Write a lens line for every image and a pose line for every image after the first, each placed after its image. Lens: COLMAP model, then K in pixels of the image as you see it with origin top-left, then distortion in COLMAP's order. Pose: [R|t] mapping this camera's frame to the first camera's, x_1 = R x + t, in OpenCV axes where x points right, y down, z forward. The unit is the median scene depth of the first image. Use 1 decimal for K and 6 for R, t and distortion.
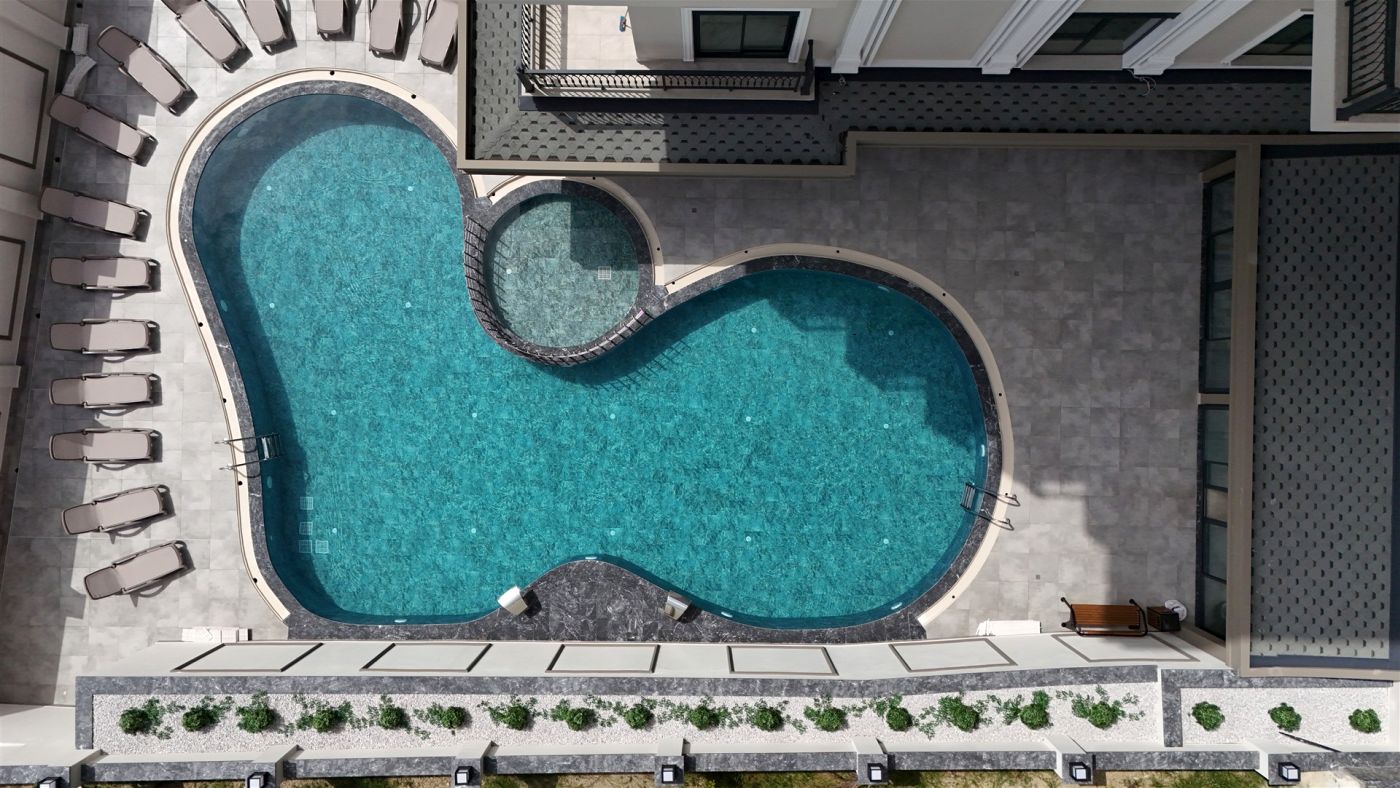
lens RADIAL K [[1013.1, 0, 700.0], [0, 1013.1, 394.0], [0, 0, 1]] dist [0.097850, -0.081815]
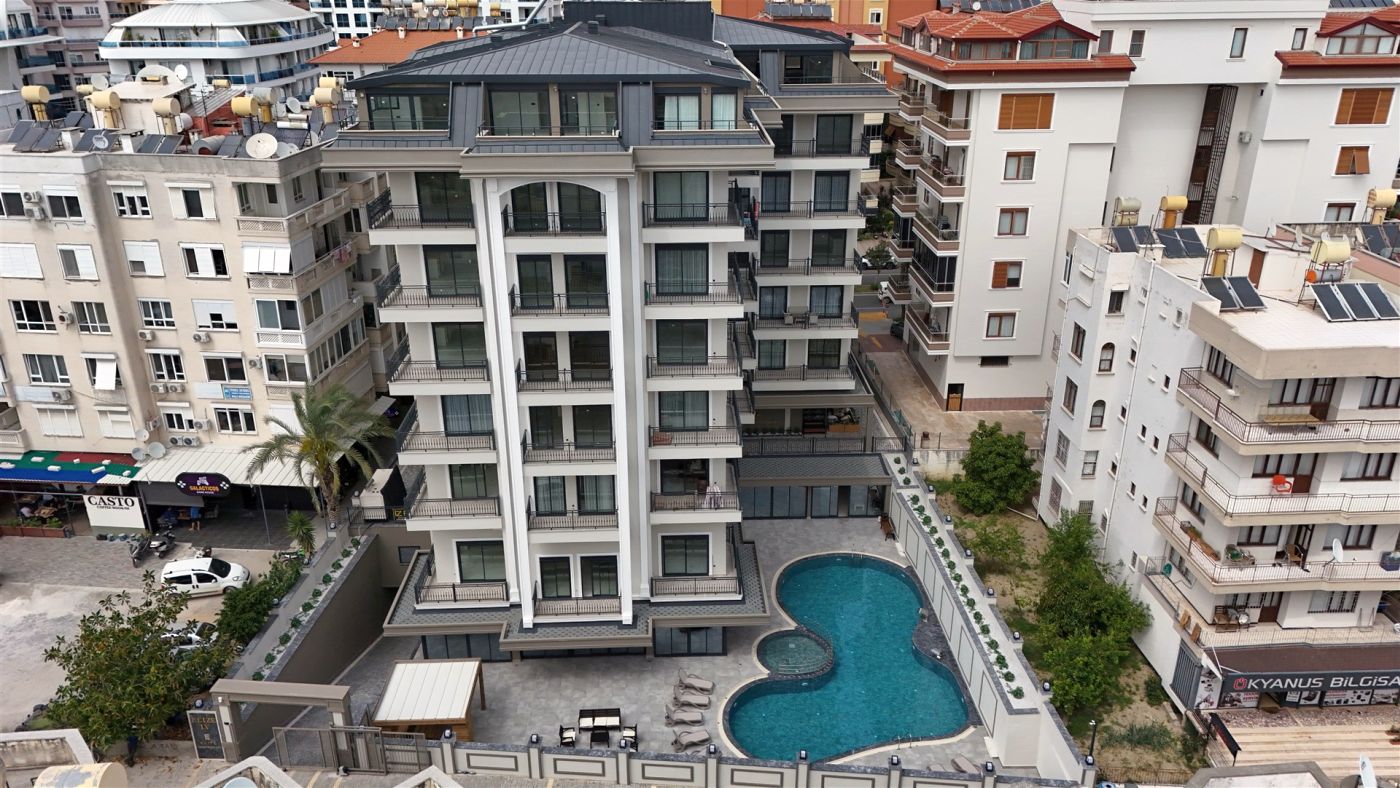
lens RADIAL K [[1027.1, 0, 708.7], [0, 1027.1, 394.8], [0, 0, 1]] dist [0.084371, -0.080851]
pose [[-0.057586, -0.369724, 0.927356, -2.435870], [0.998339, -0.019537, 0.054205, -0.502719], [-0.001924, 0.928936, 0.370234, -0.505961]]
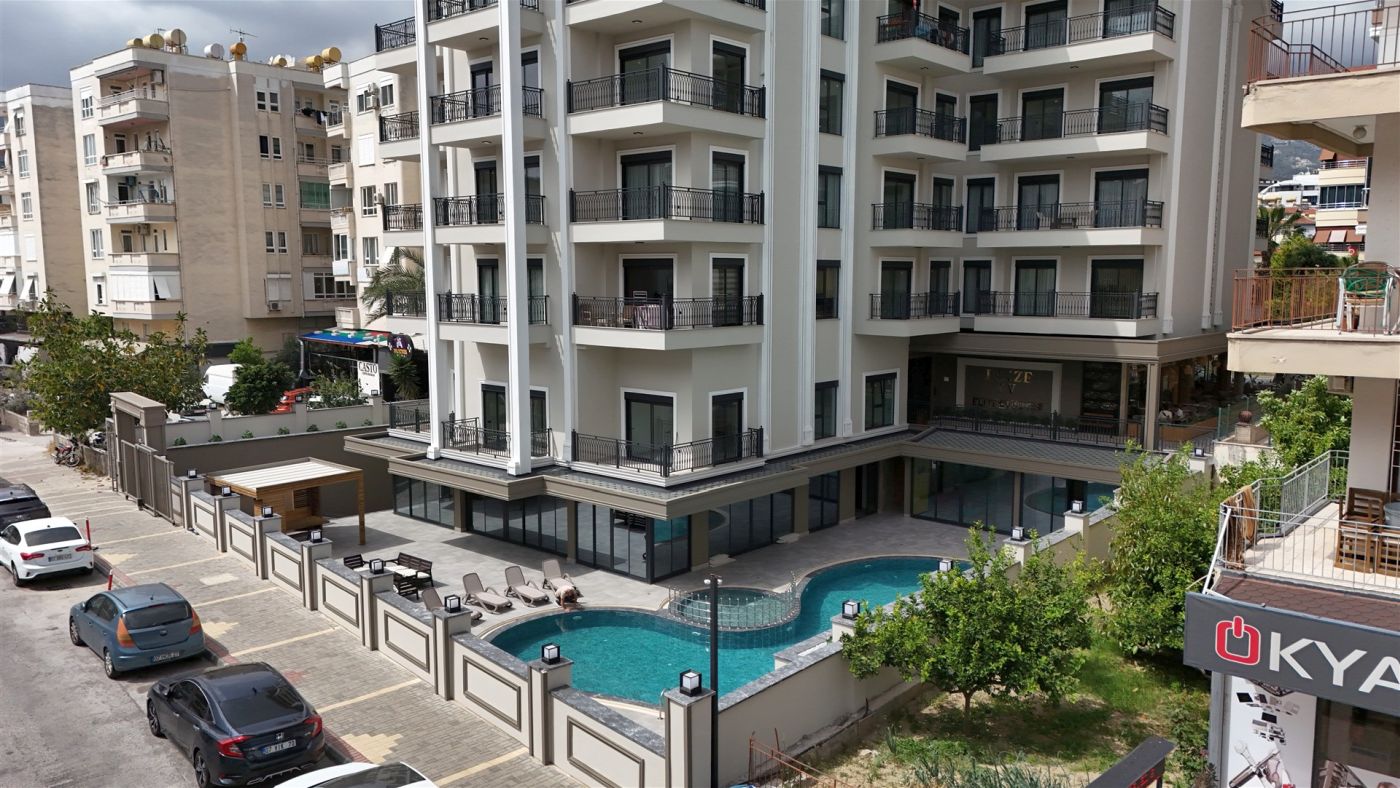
lens RADIAL K [[1027.1, 0, 708.7], [0, 1027.1, 394.8], [0, 0, 1]] dist [0.084371, -0.080851]
pose [[0.650925, -0.074783, 0.755450, -1.388816], [0.759025, 0.081584, -0.645930, 0.856529], [-0.013328, 0.993857, 0.109867, 0.635246]]
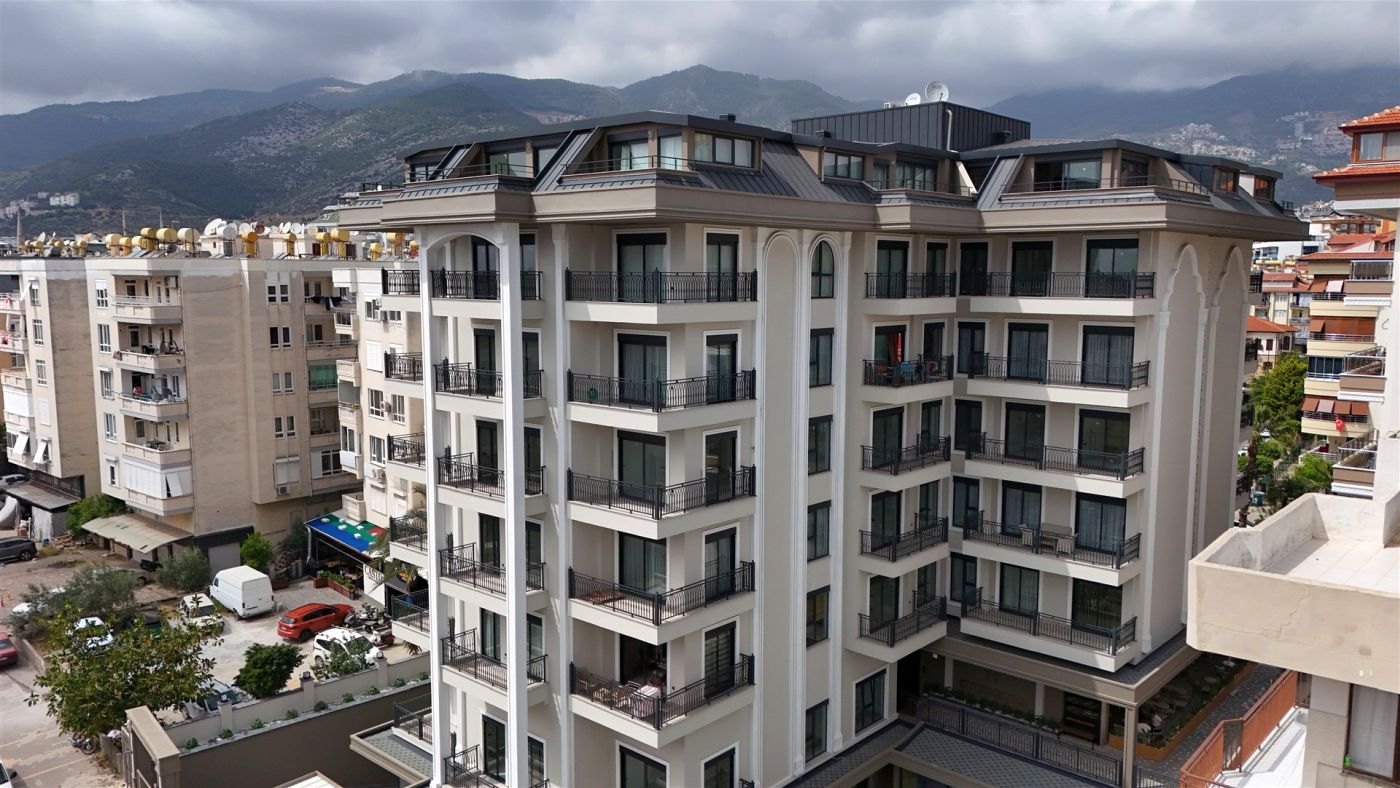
lens RADIAL K [[1013.1, 0, 700.0], [0, 1013.1, 394.0], [0, 0, 1]] dist [0.097850, -0.081815]
pose [[0.655949, -0.072199, 0.751344, -1.376546], [0.754677, 0.081092, -0.651066, 0.844325], [-0.013921, 0.994088, 0.107679, -0.037853]]
